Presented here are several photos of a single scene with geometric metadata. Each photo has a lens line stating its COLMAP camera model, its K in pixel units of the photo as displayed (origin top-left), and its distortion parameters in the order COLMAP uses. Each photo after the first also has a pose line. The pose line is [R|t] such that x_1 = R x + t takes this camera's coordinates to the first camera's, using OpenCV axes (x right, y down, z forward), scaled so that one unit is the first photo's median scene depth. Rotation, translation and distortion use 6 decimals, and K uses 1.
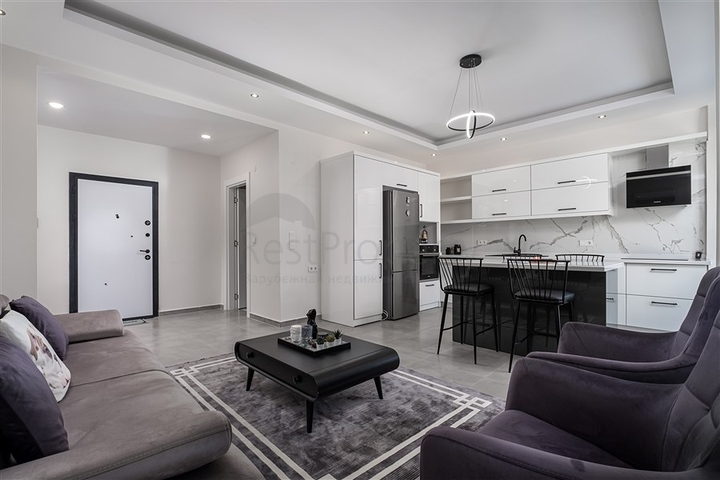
lens RADIAL K [[338.4, 0, 360.7], [0, 338.4, 244.0], [0, 0, 1]] dist [-0.002801, -0.000376]
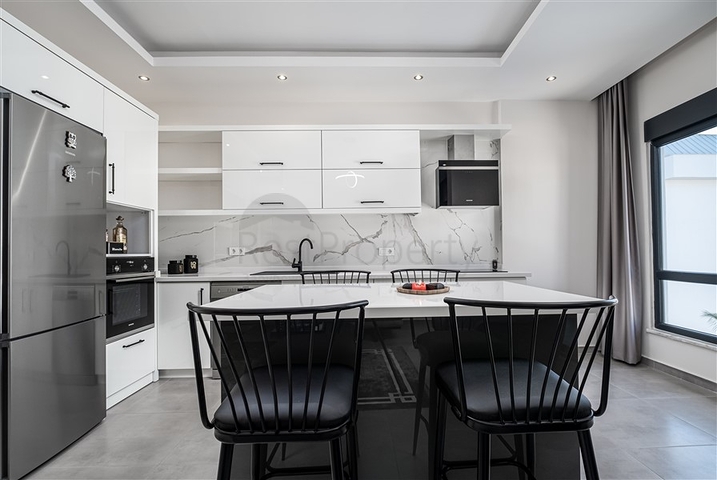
lens RADIAL K [[336.9, 0, 359.2], [0, 336.9, 244.0], [0, 0, 1]] dist [-0.002801, -0.000376]
pose [[0.686232, 0.013516, 0.727257, 0.080240], [0.006715, 0.999667, -0.024915, -0.001131], [-0.727352, 0.021981, 0.685913, 0.456391]]
